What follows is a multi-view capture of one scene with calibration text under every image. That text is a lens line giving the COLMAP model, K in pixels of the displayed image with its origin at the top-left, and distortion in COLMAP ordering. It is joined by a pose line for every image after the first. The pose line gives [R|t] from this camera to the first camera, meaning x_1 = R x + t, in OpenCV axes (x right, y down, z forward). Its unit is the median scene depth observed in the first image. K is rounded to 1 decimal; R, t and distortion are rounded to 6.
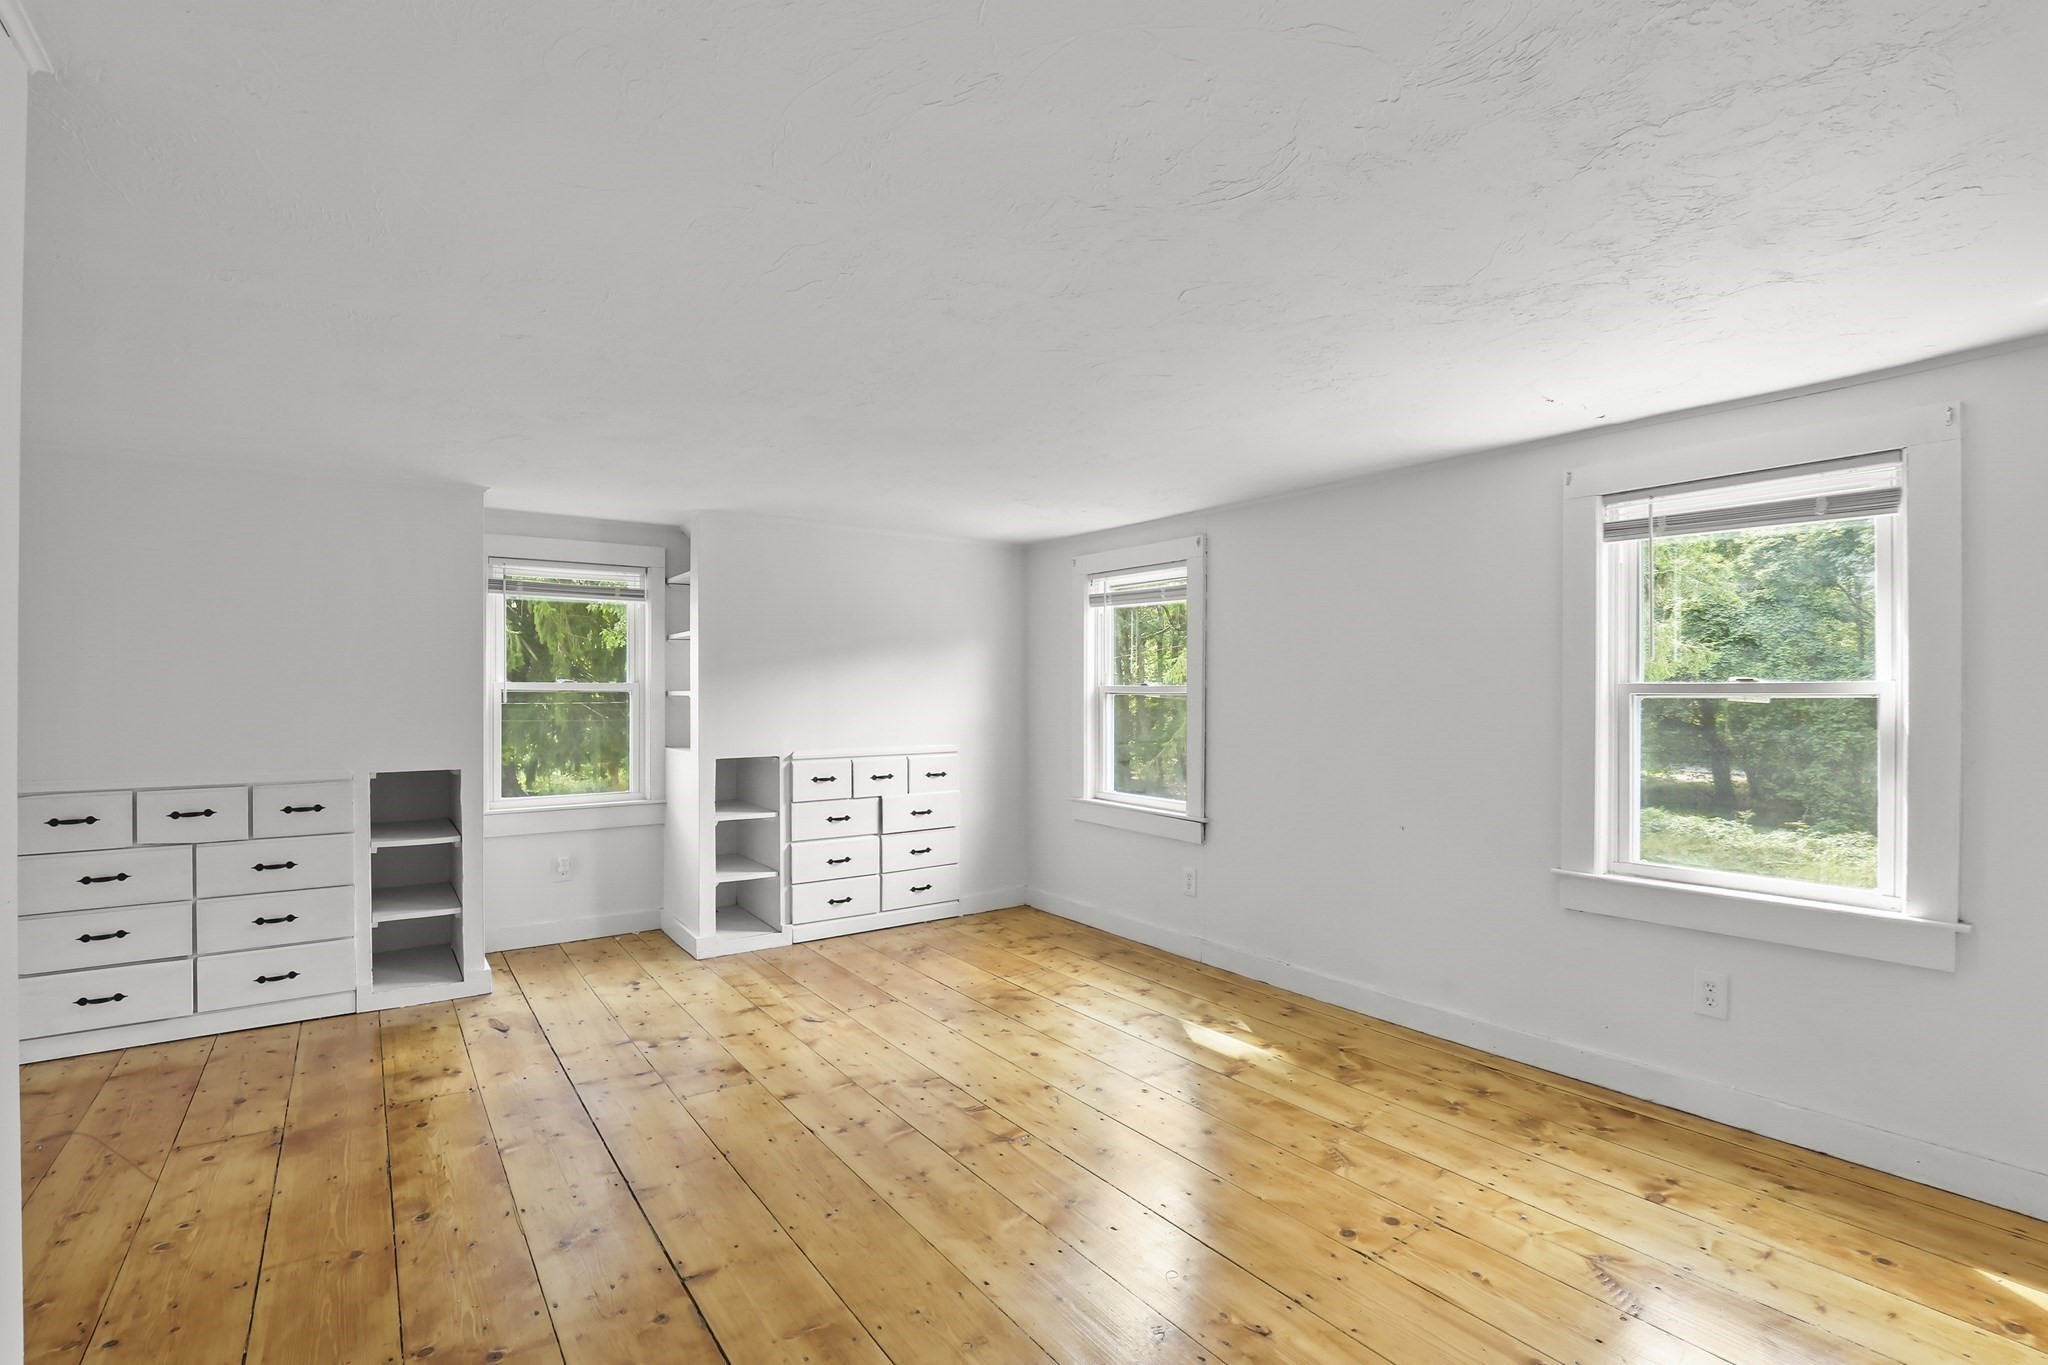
lens RADIAL K [[950.7, 0, 1026.7], [0, 950.7, 689.0], [0, 0, 1]] dist [-0.026882, 0.003469]
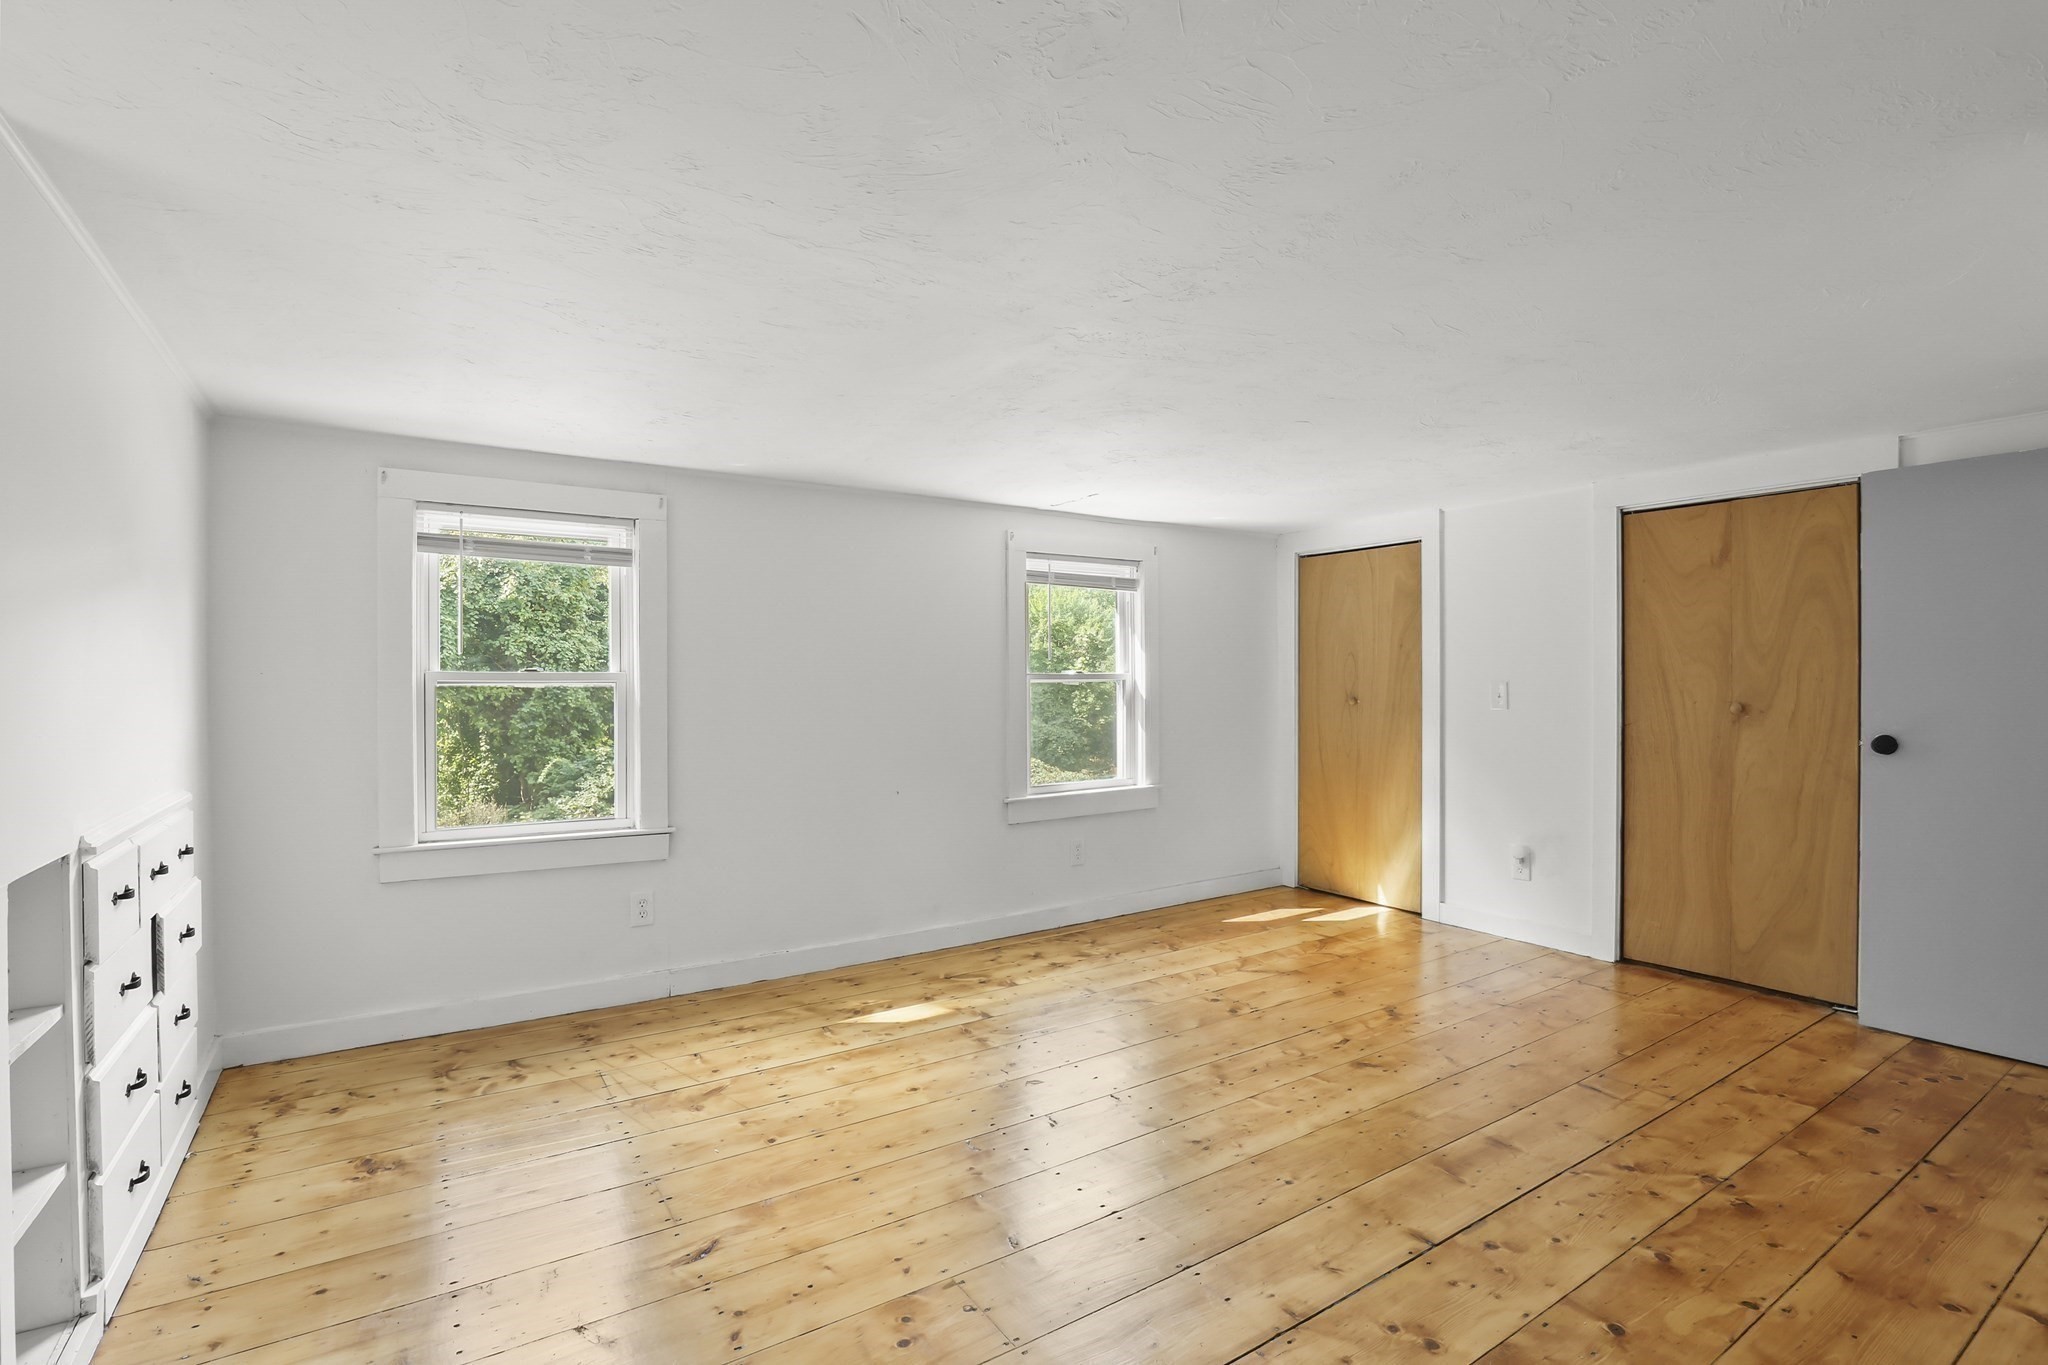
lens RADIAL K [[950.7, 0, 1015.5], [0, 950.7, 683.9], [0, 0, 1]] dist [-0.026882, 0.003469]
pose [[0.041491, -0.004419, 0.999129, -0.770803], [0.001513, 0.999989, 0.004360, 0.003885], [-0.999138, 0.001331, 0.041497, 0.771865]]
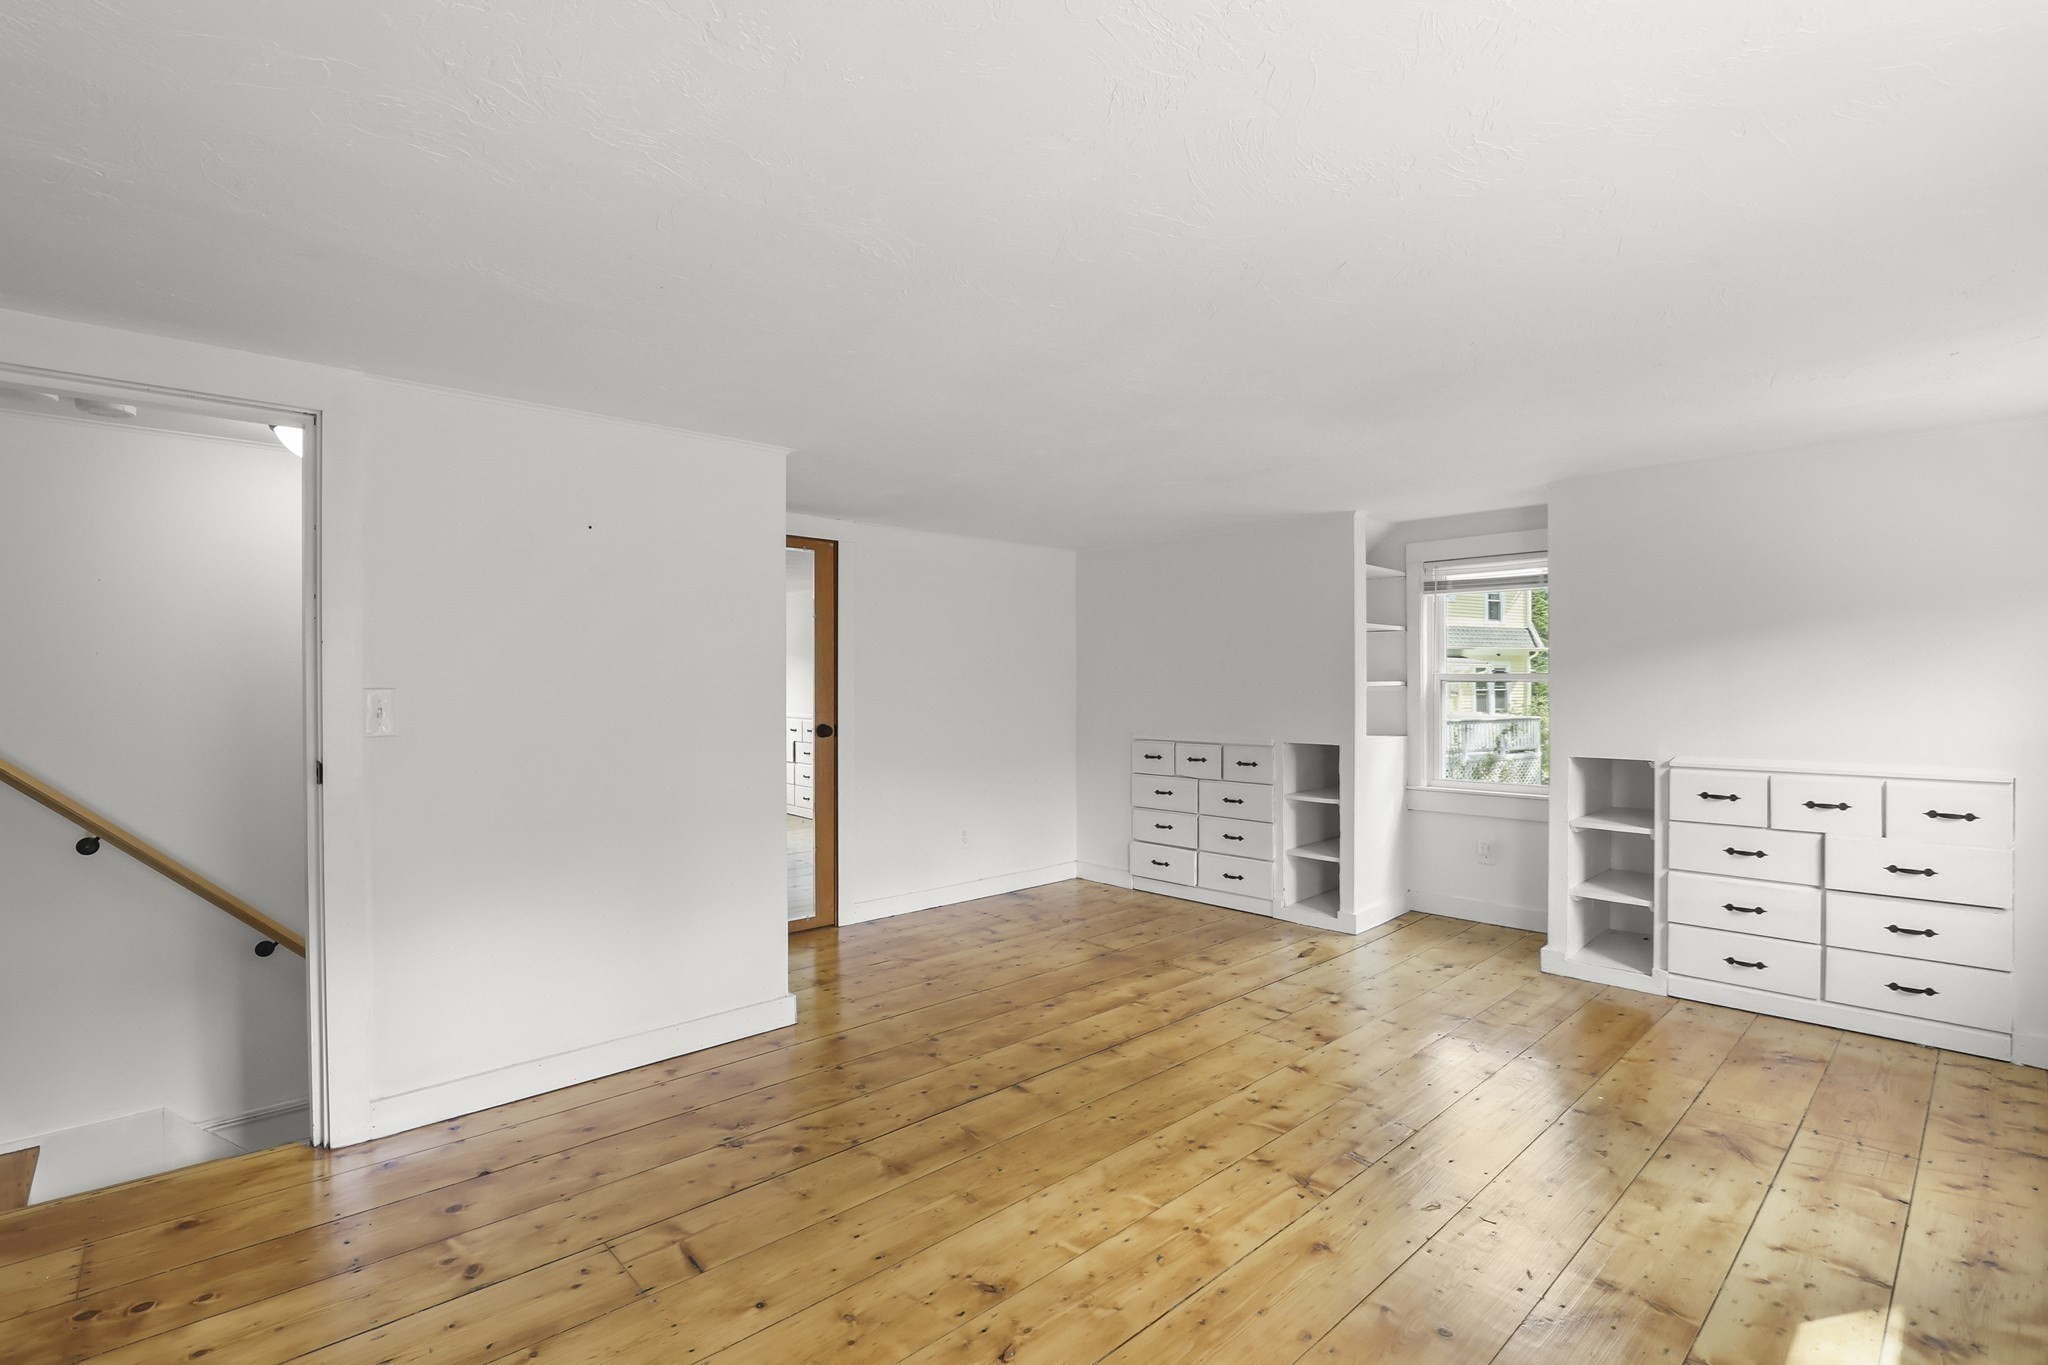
lens RADIAL K [[950.7, 0, 1012.2], [0, 950.7, 683.9], [0, 0, 1]] dist [-0.026882, 0.003469]
pose [[0.122451, 0.001190, -0.992474, 0.595978], [0.003450, 0.999993, 0.001625, 0.001984], [0.992469, -0.003623, 0.122446, 0.446704]]
